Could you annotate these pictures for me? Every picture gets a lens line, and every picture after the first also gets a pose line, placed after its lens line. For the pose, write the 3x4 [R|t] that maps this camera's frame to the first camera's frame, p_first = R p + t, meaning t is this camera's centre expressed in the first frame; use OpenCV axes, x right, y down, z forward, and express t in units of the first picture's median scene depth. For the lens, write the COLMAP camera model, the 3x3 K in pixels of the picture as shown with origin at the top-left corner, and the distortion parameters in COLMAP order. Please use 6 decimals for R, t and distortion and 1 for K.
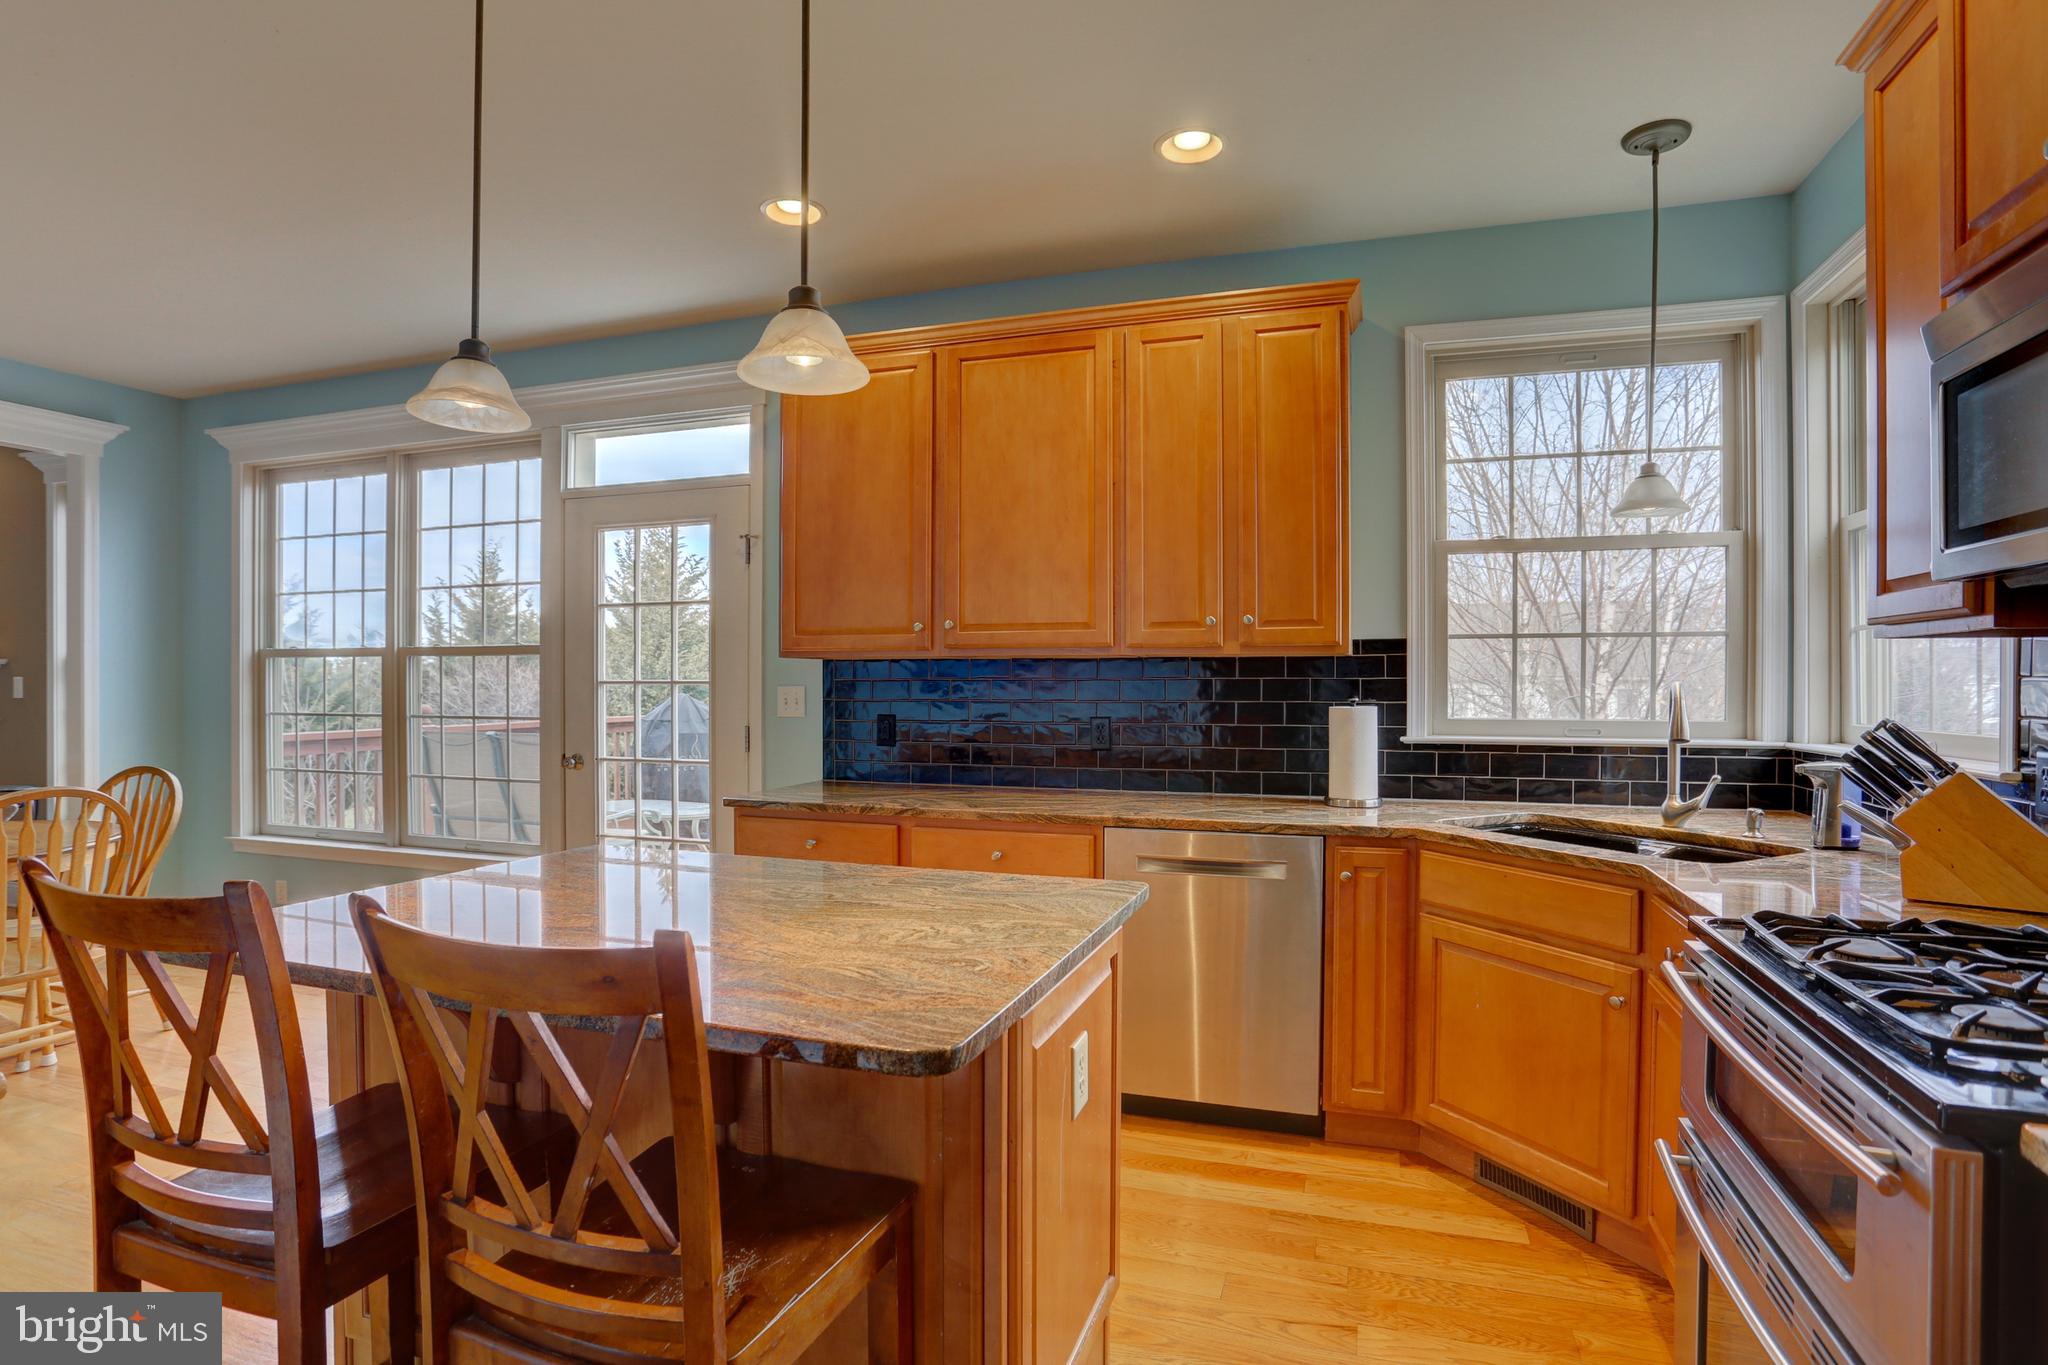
lens RADIAL K [[926.7, 0, 1017.8], [0, 926.7, 689.4], [0, 0, 1]] dist [-0.030022, 0.000143]
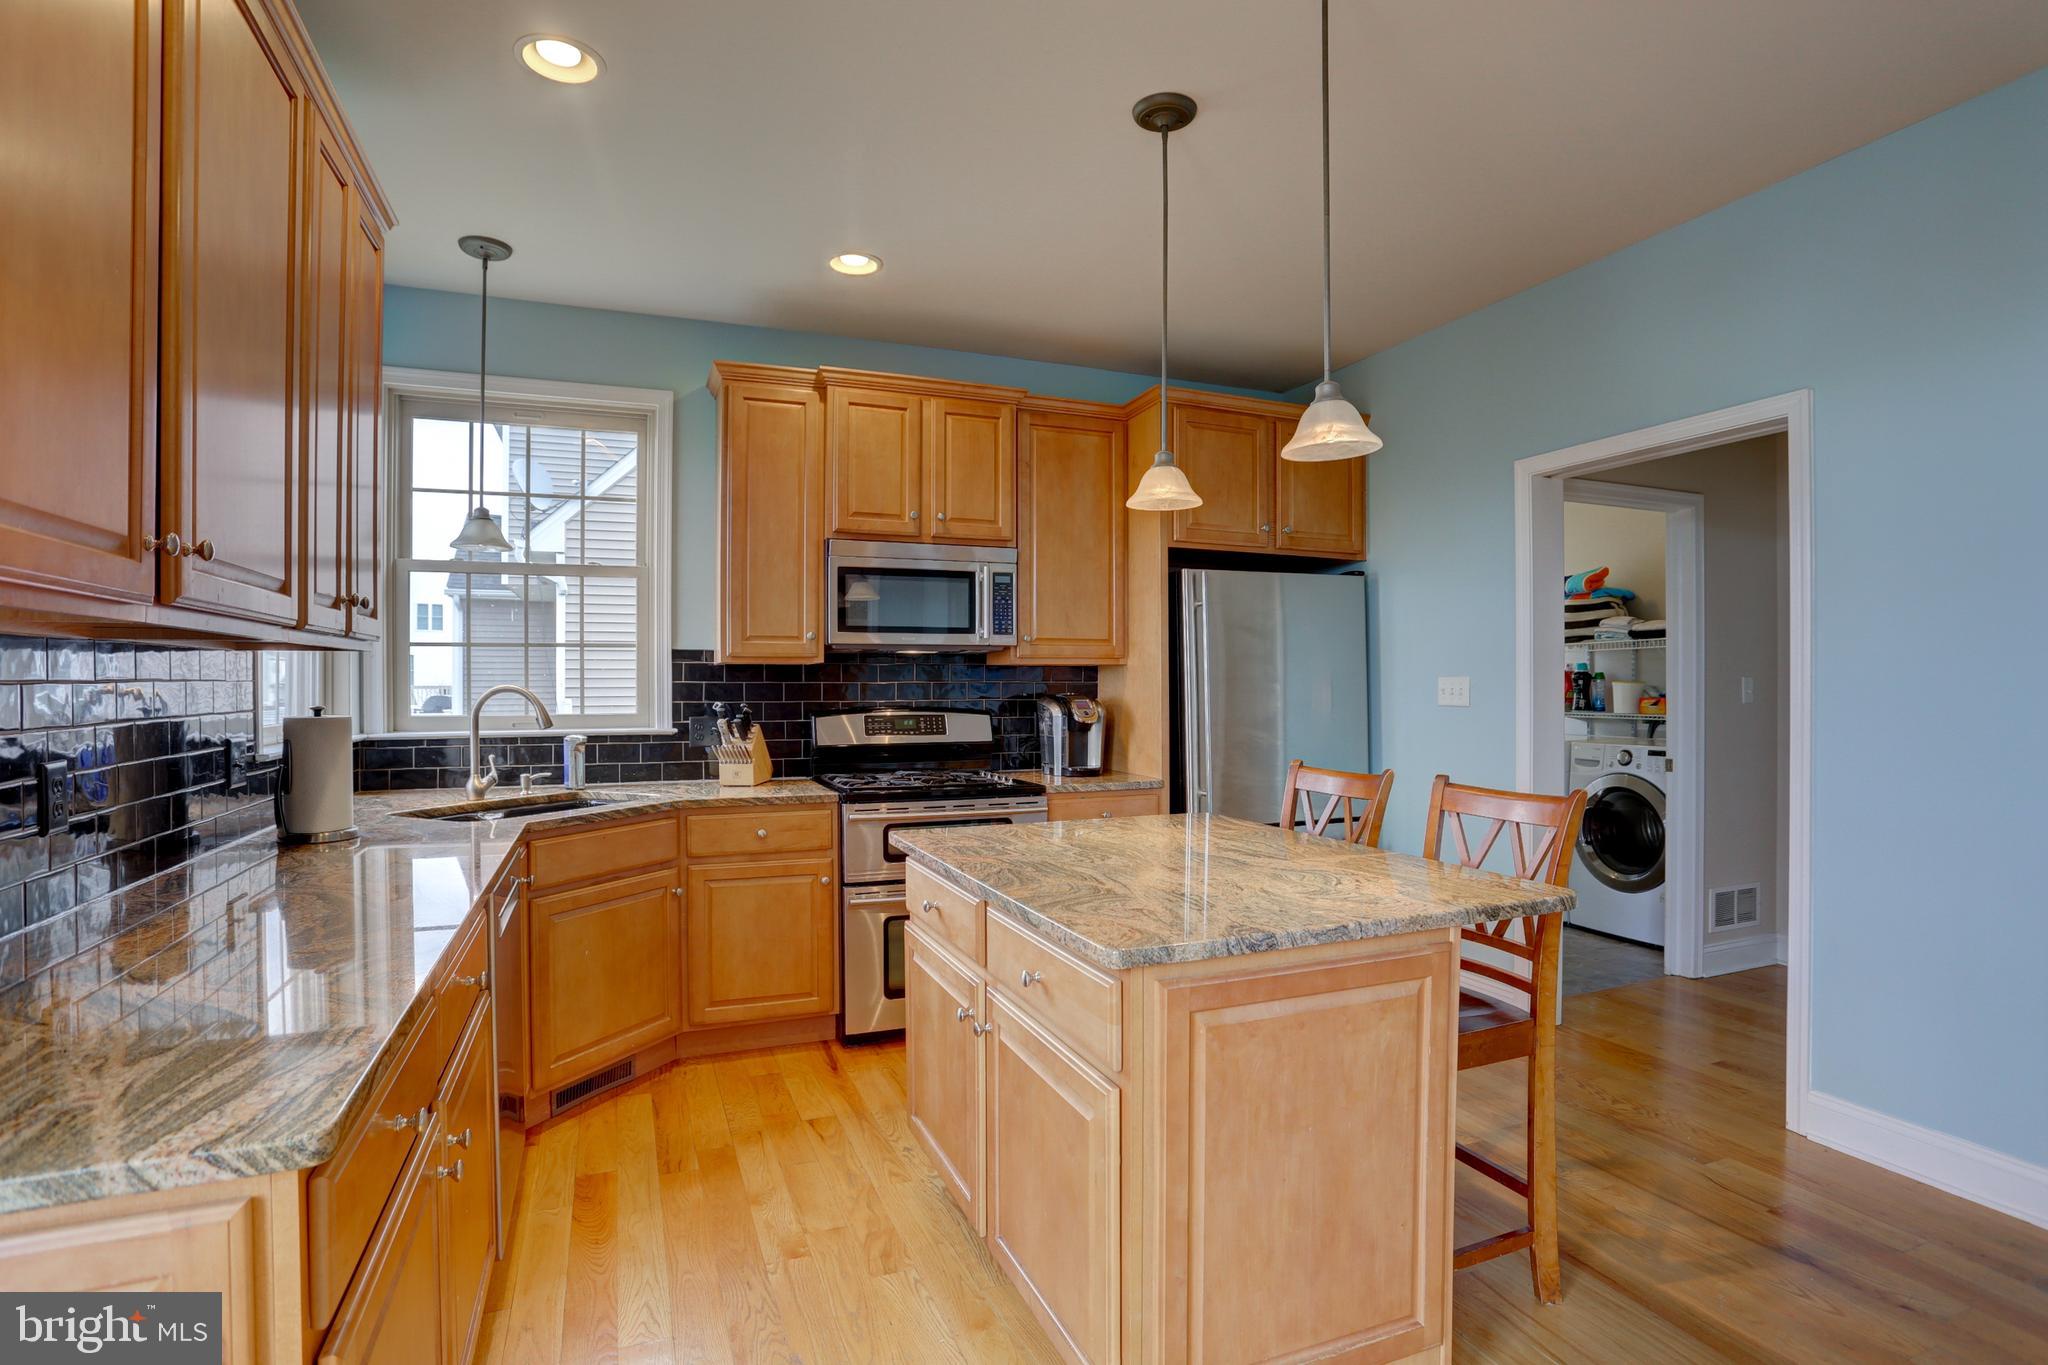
lens RADIAL K [[1013.4, 0, 1028.9], [0, 1013.4, 688.8], [0, 0, 1]] dist [-0.070949, 0.034859]
pose [[-0.618911, -0.001511, 0.785460, -0.530703], [0.002488, 0.999989, 0.003883, -0.004093], [-0.785457, 0.004358, -0.618901, 0.806818]]
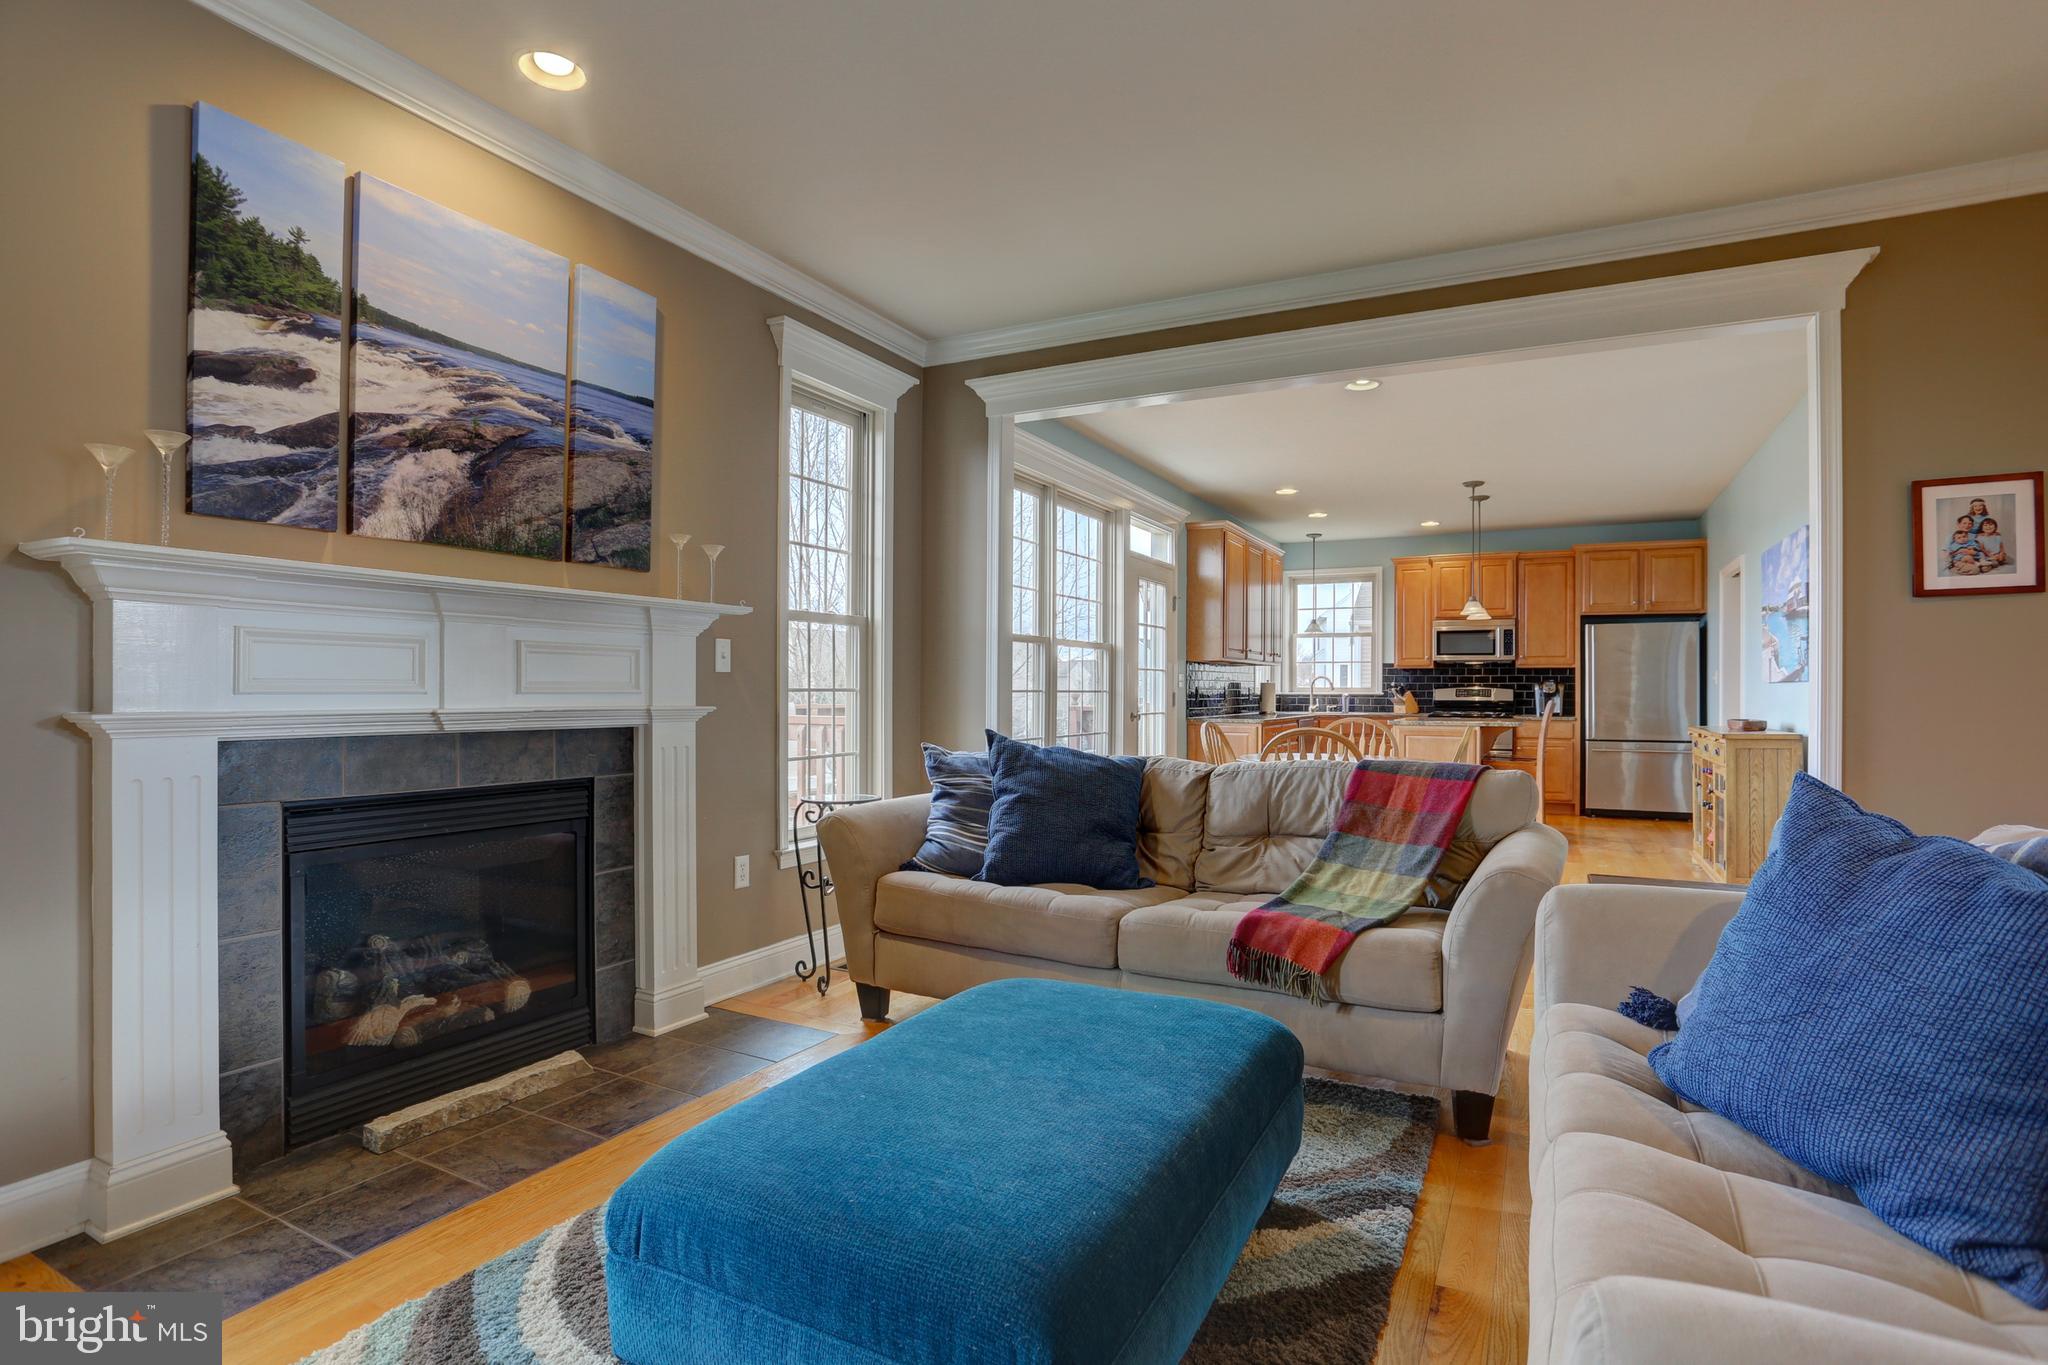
lens RADIAL K [[1013.4, 0, 1028.9], [0, 1013.4, 688.8], [0, 0, 1]] dist [-0.070949, 0.034859]
pose [[0.191886, 0.000484, 0.981417, -2.427551], [-0.001248, 0.999999, -0.000249, 0.030803], [-0.981416, -0.001177, 0.191886, 0.875757]]
